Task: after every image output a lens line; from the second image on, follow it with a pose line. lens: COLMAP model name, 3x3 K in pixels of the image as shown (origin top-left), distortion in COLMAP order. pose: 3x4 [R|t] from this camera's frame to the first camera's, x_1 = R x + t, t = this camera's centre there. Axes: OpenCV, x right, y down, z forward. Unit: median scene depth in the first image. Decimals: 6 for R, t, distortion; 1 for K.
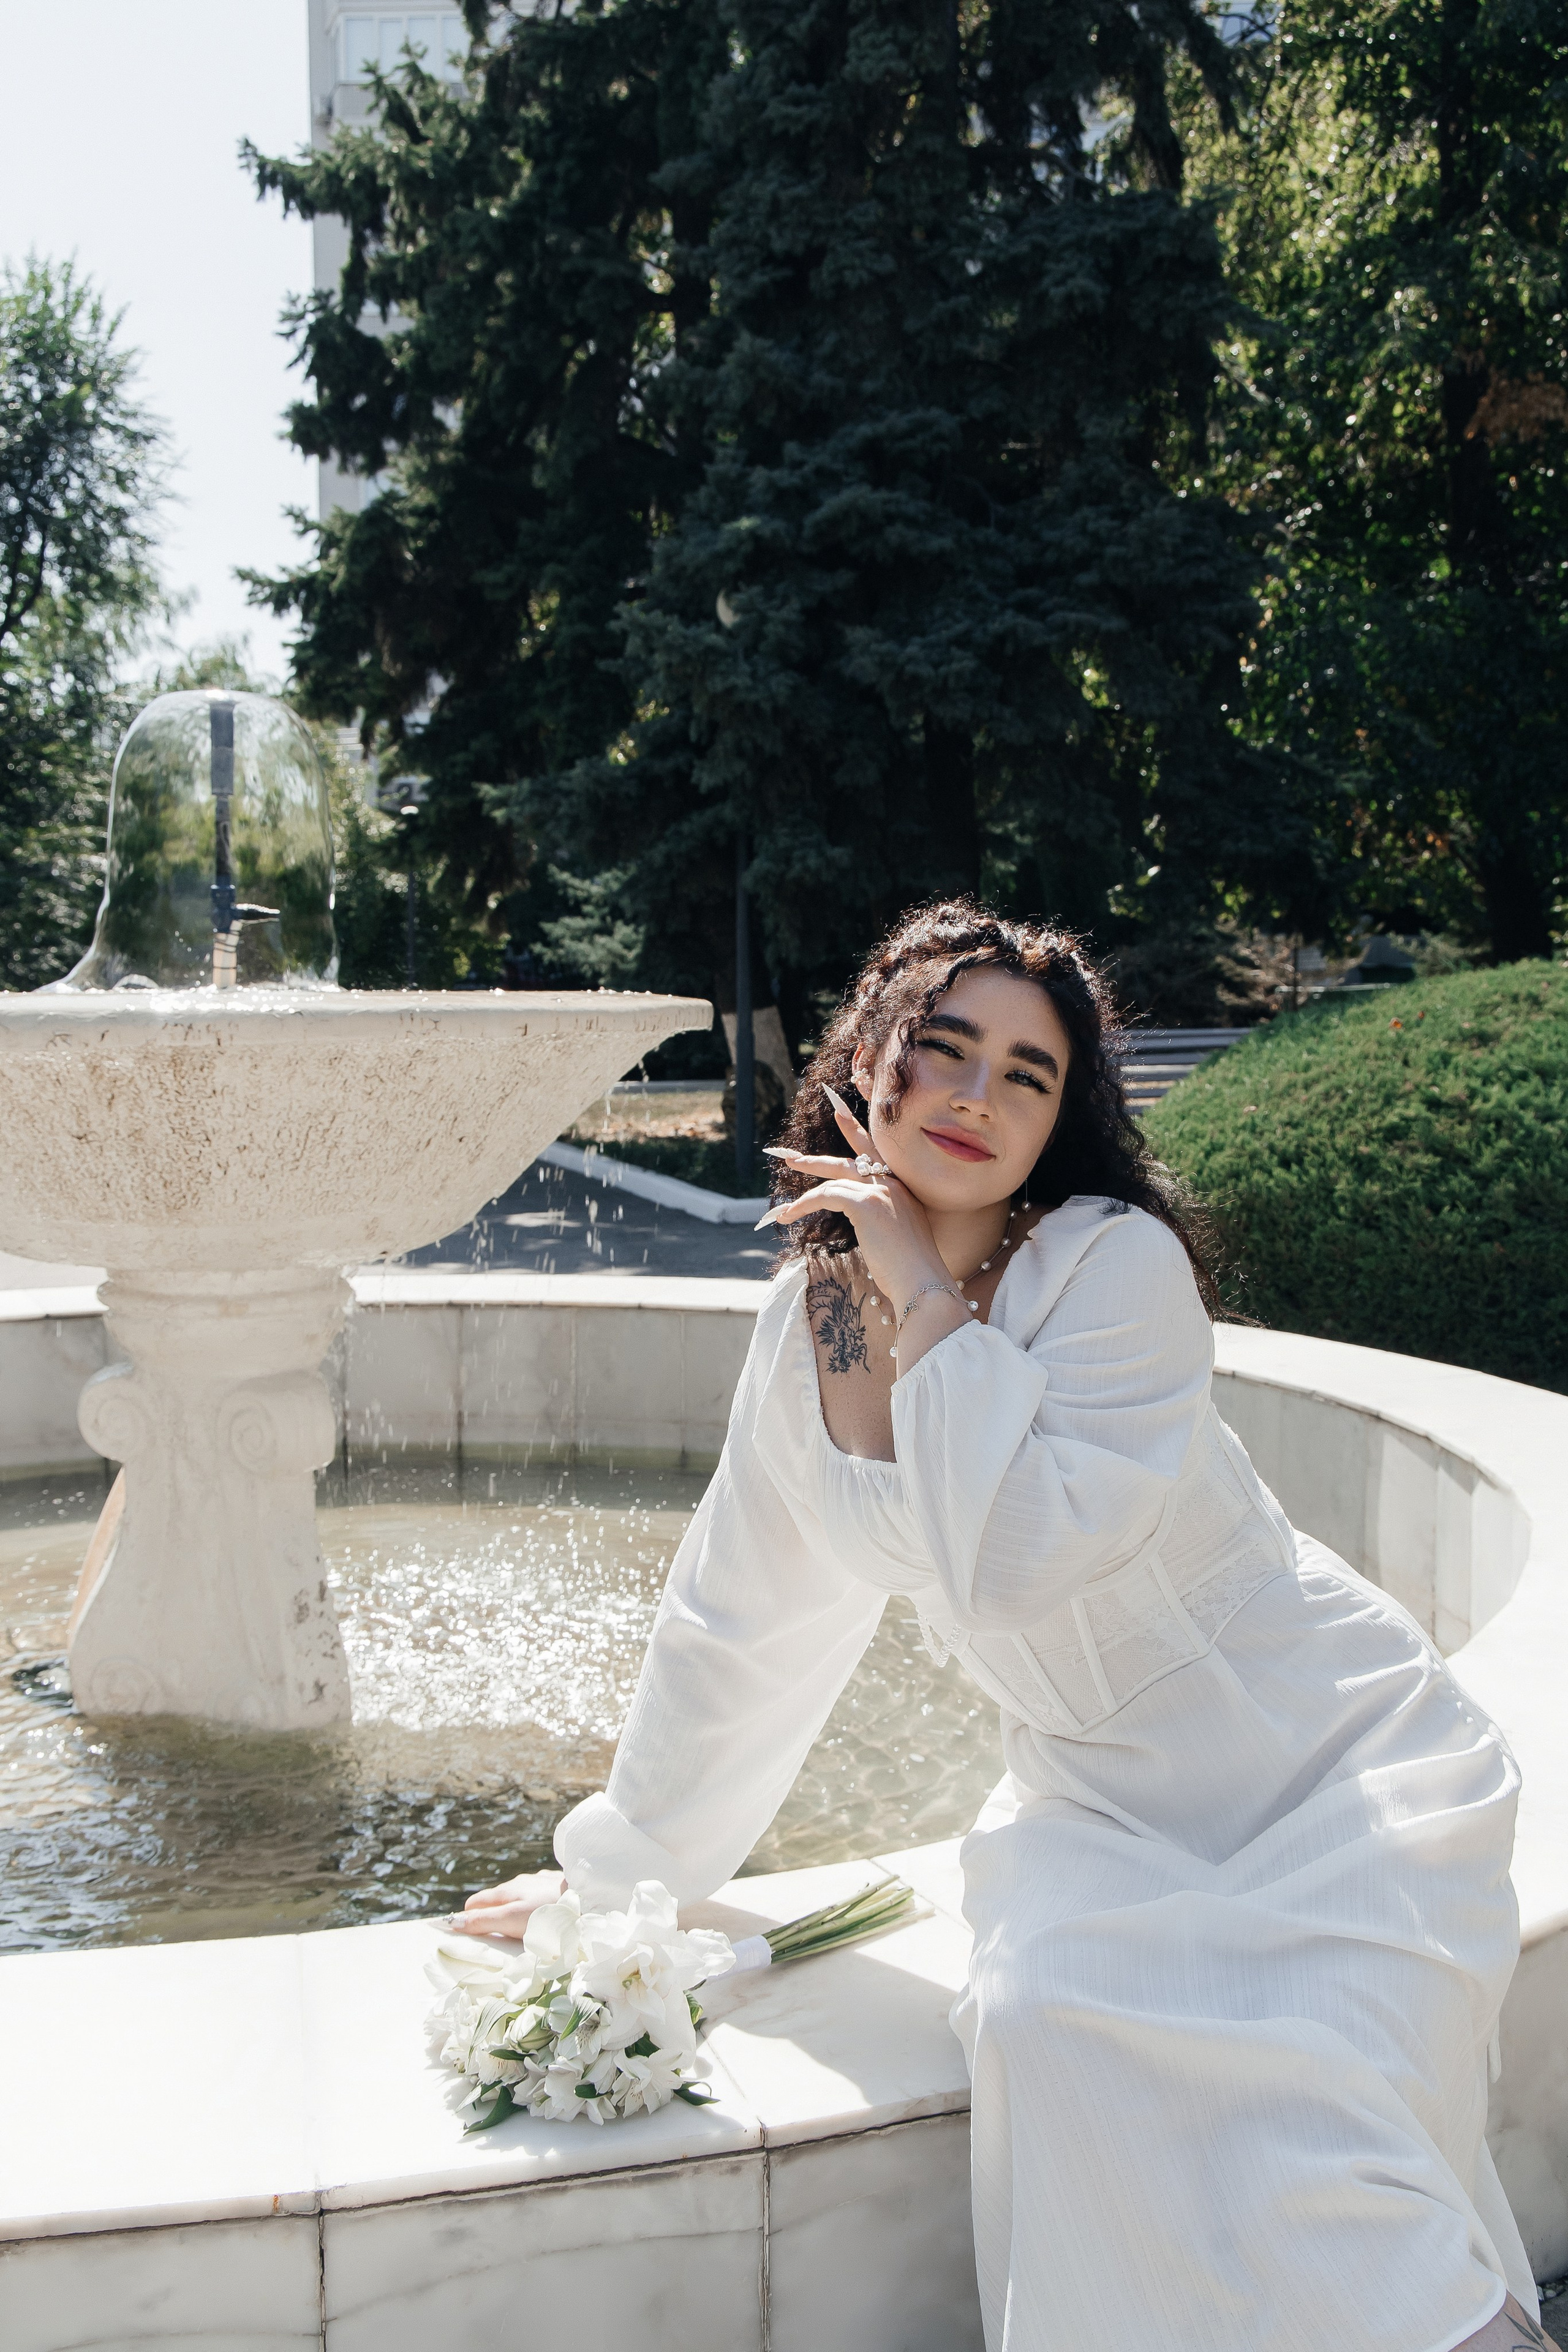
lens RADIAL K [[2279.1, 0, 824.9], [0, 2279.1, 1174.3], [0, 0, 1]] dist [-0.047615, 0.033363]
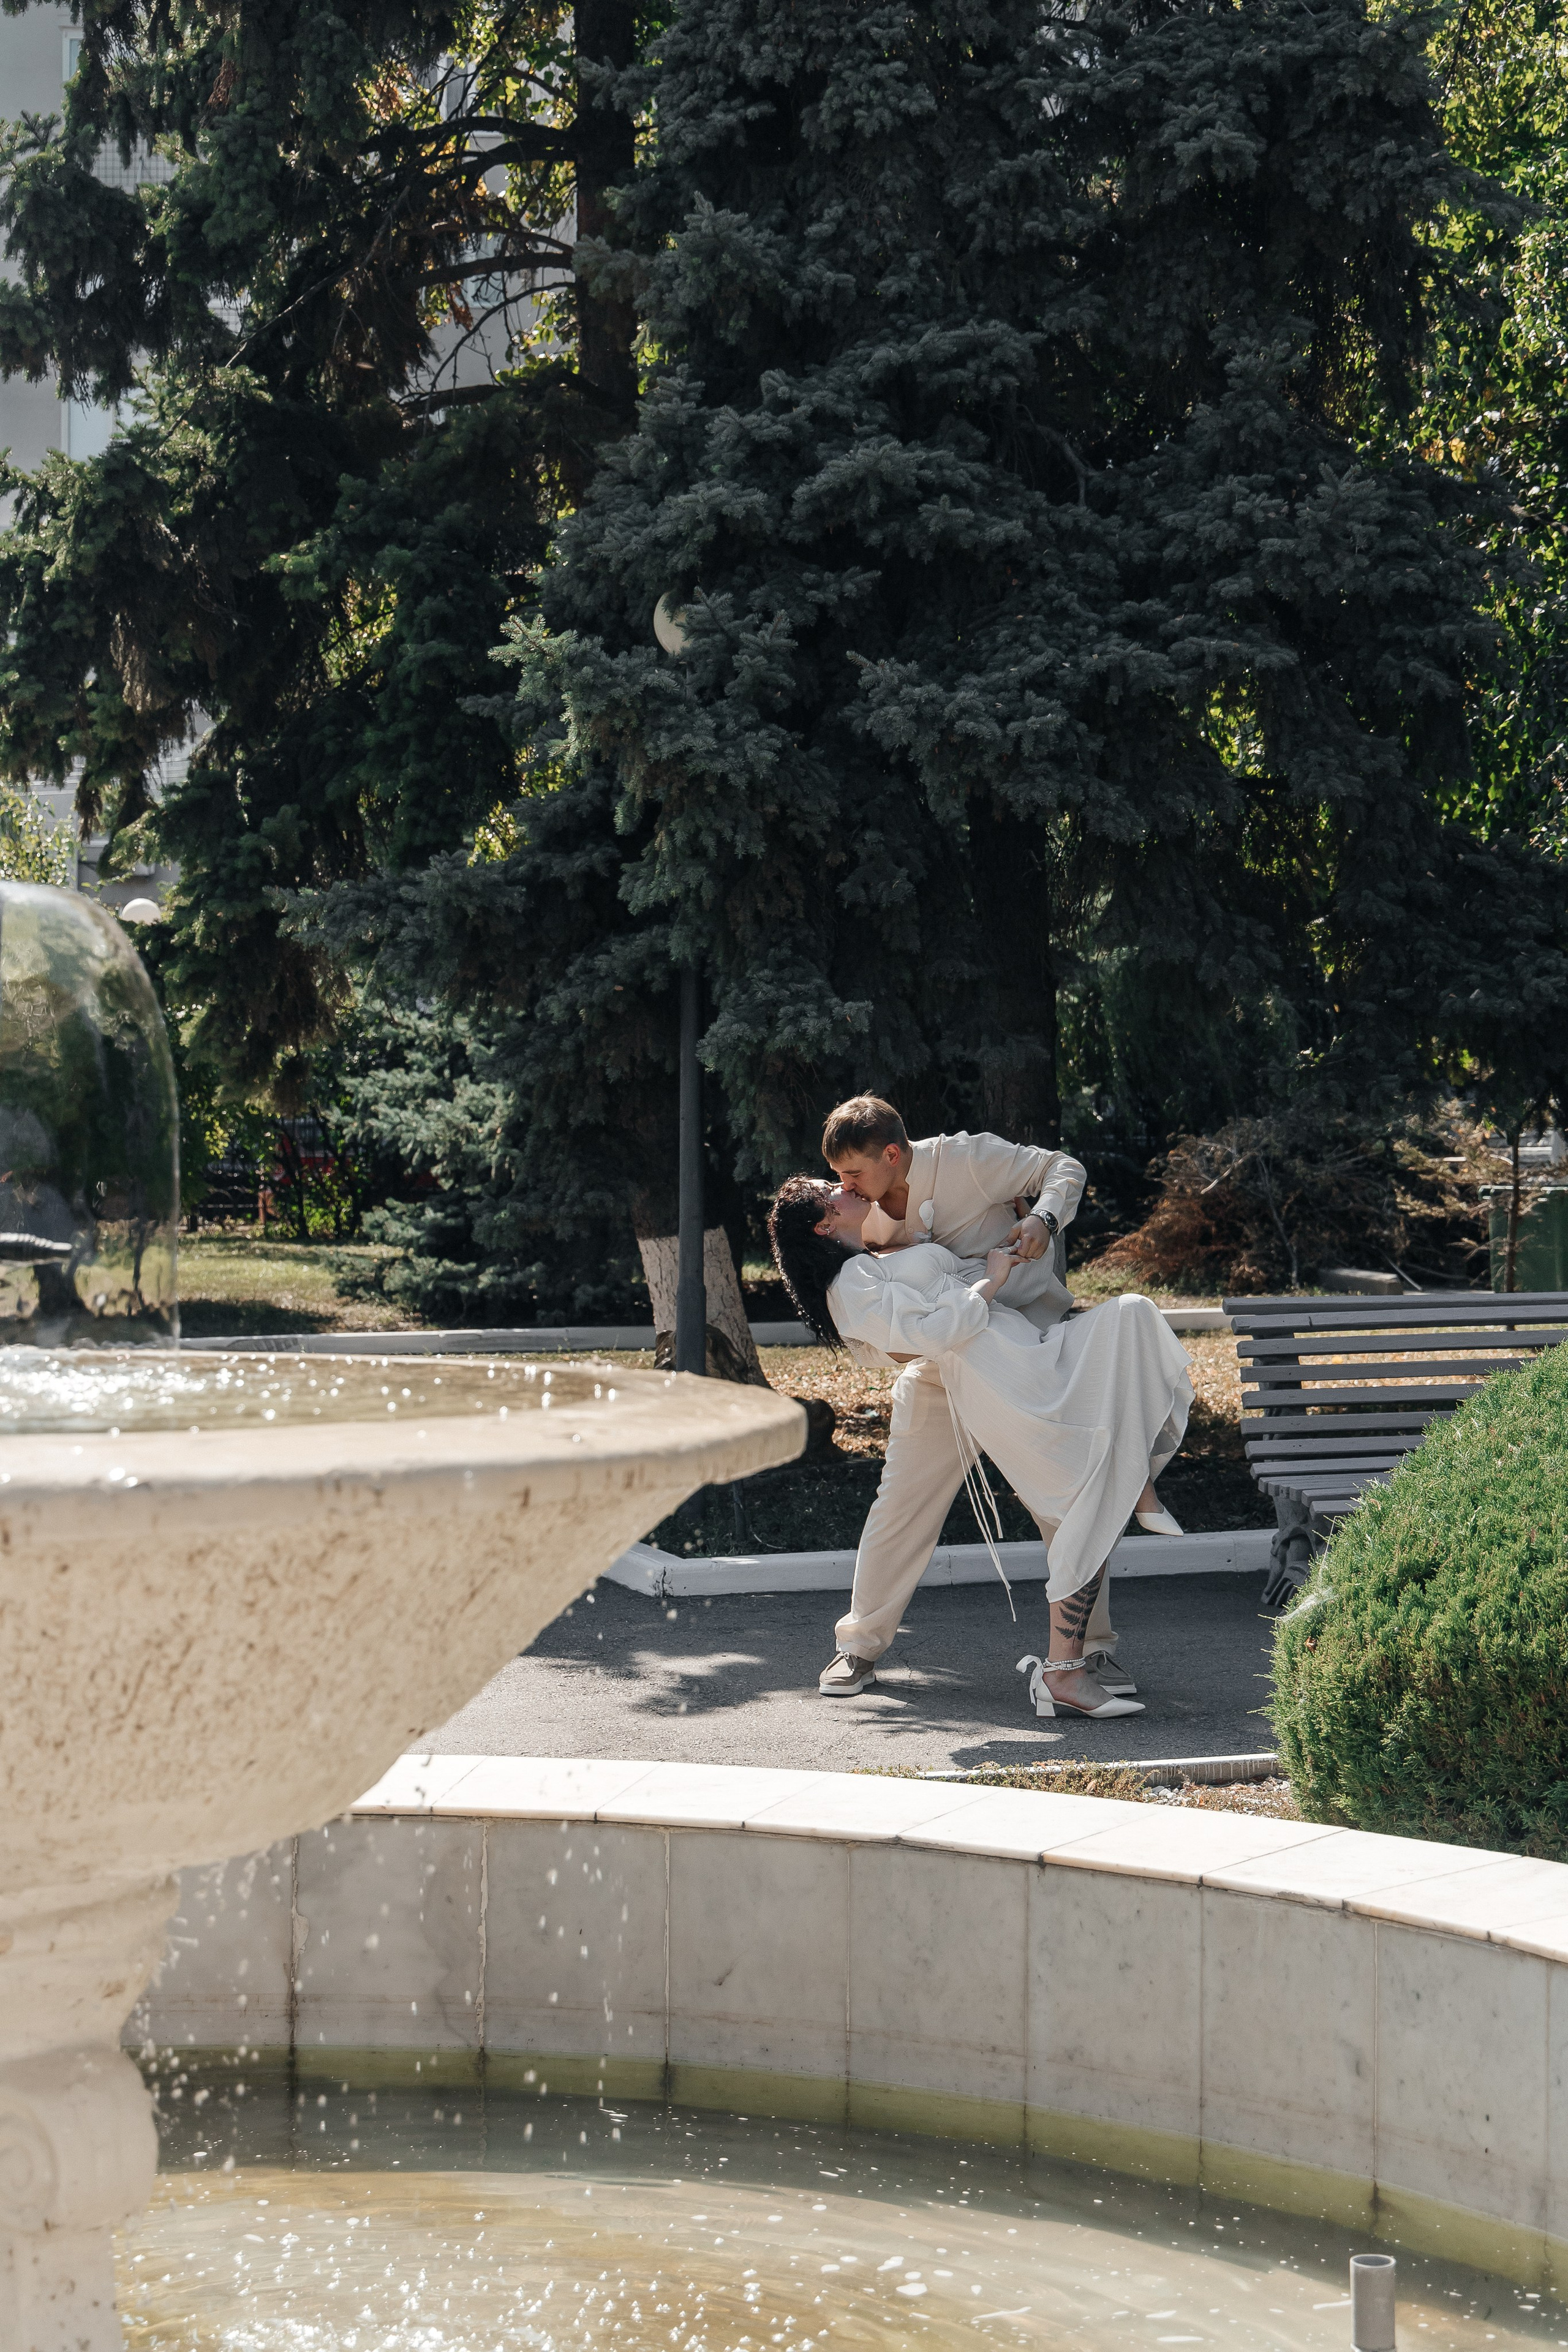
lens RADIAL K [[3509.6, 0, 866.0], [0, 3509.6, 1170.5], [0, 0, 1]] dist [-0.018951, 0.083192]
pose [[0.999500, 0.008837, 0.030361, -0.015005], [-0.006402, 0.996826, -0.079352, -0.015206], [-0.030966, 0.079118, 0.996384, 0.021529]]
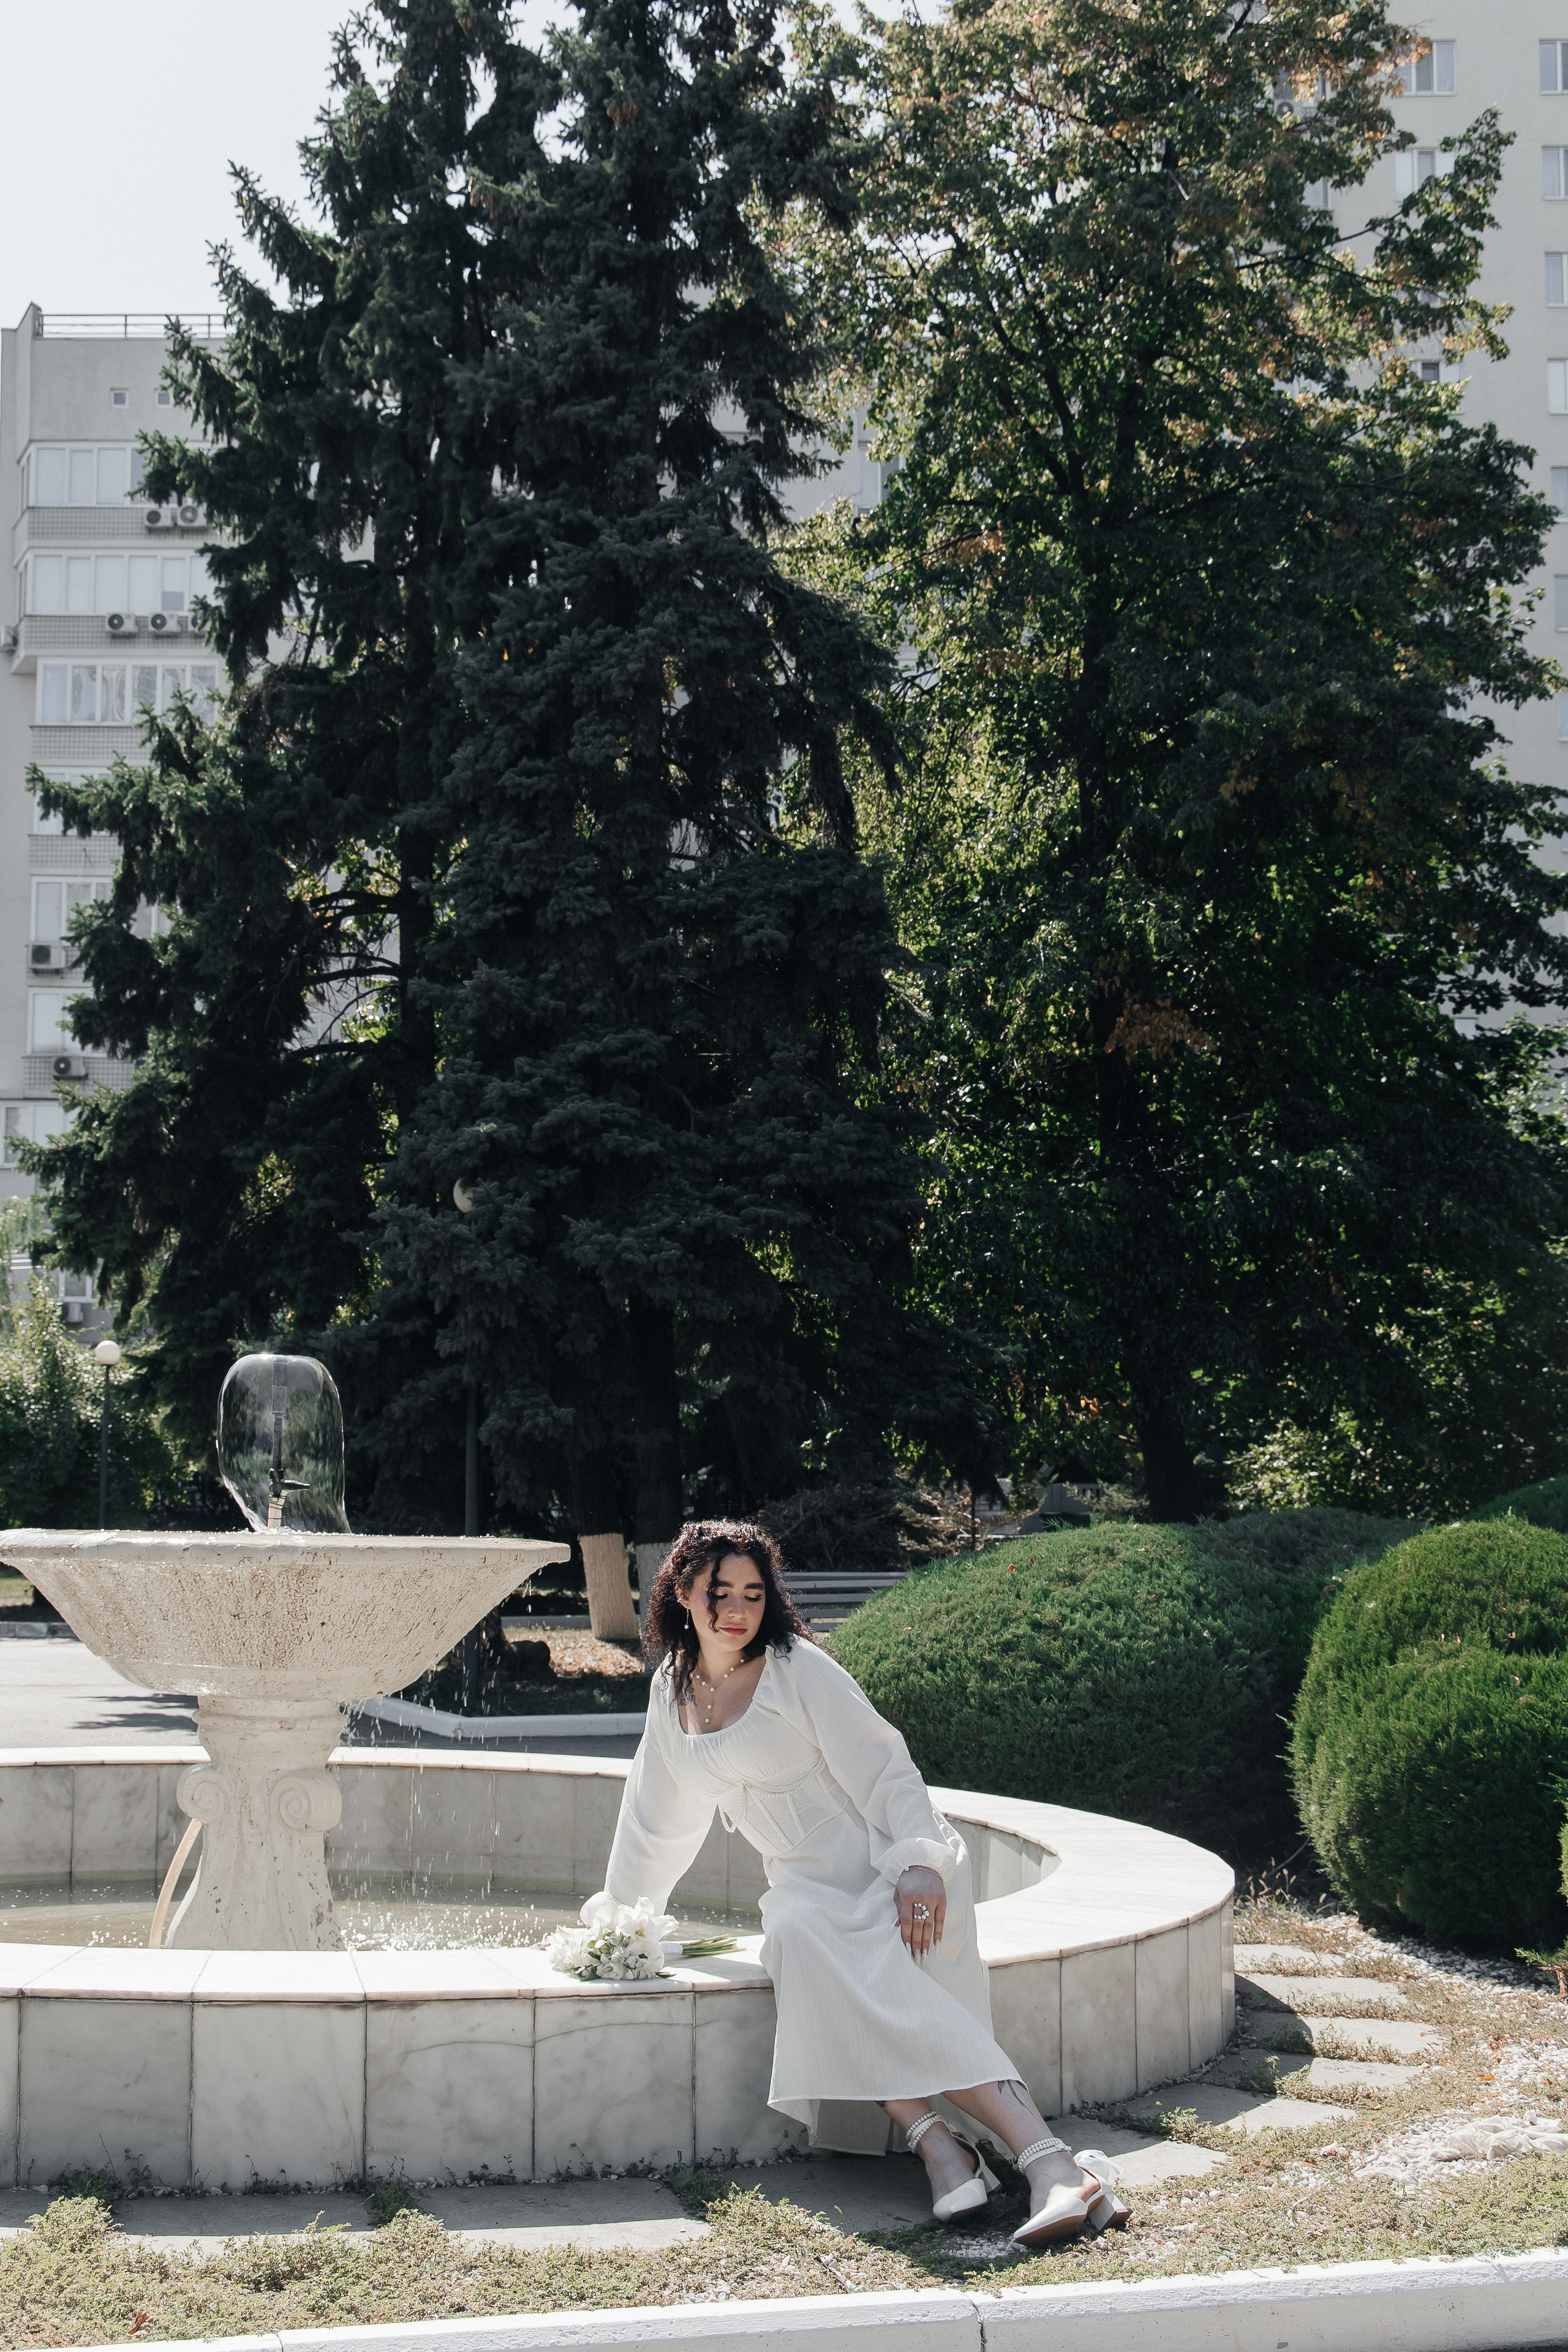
lens RADIAL K [[2461.8, 0, 484.9], [0, 2461.8, 1163.8], [0, 0, 1]] dist [-0.062662, 0.145566]
pose [[0.999801, 0.019968, -0.000367, -0.028366], [-0.019539, 0.974211, -0.224791, 0.013848], [-0.004131, 0.224753, 0.974407, -0.195703]]
